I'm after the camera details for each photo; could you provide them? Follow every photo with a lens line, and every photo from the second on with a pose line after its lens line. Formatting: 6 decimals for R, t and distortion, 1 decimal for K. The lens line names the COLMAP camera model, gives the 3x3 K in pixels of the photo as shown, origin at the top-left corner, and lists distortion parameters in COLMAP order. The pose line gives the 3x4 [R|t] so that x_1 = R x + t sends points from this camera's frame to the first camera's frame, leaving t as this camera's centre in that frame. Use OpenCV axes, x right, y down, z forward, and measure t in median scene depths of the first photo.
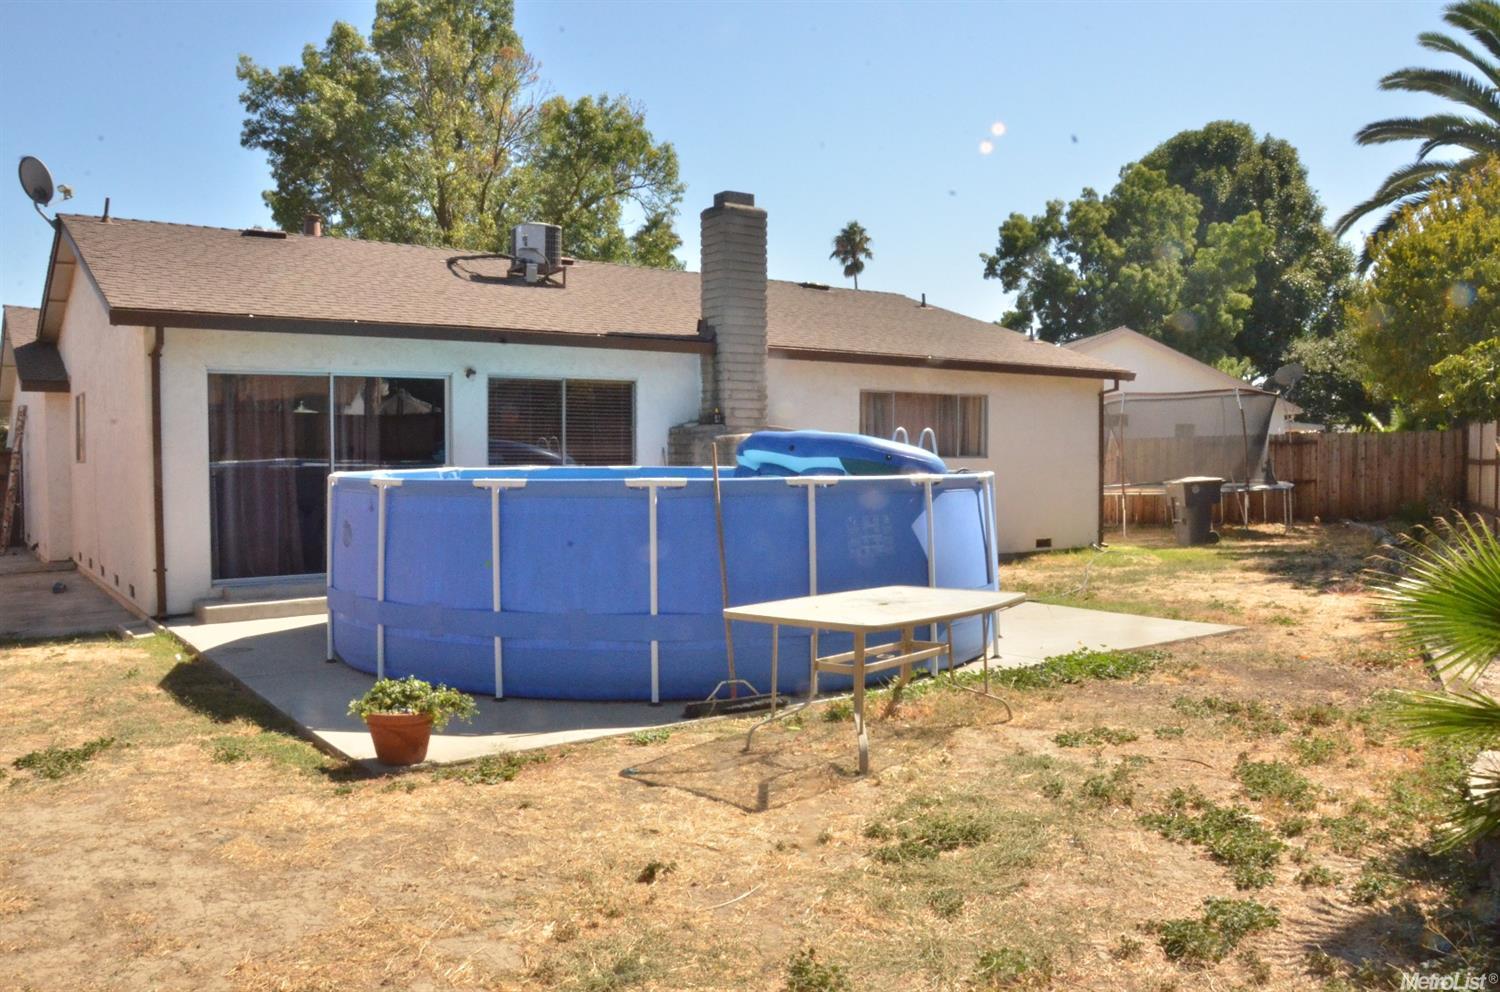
lens RADIAL K [[1177.9, 0, 739.6], [0, 1177.9, 515.7], [0, 0, 1]] dist [-0.165421, 0.131321]
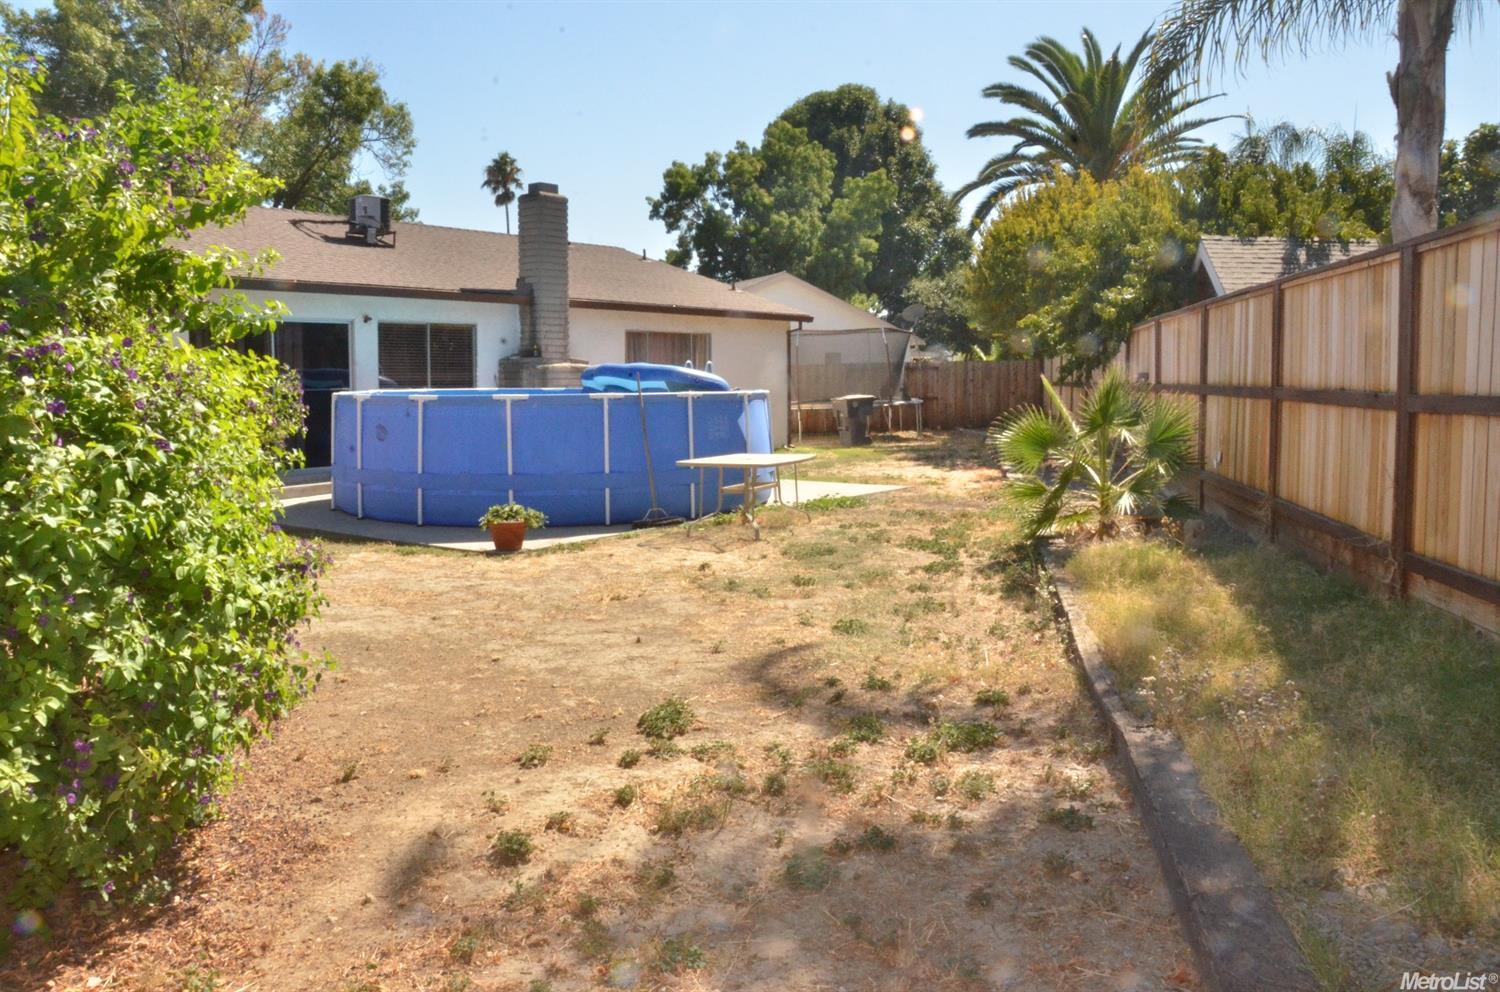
lens RADIAL K [[1172.7, 0, 742.5], [0, 1172.7, 516.9], [0, 0, 1]] dist [-0.164294, 0.121991]
pose [[0.950334, -0.036365, 0.309101, -0.065383], [0.015849, 0.997516, 0.068628, 0.005368], [-0.310829, -0.060320, 0.948550, -0.108261]]
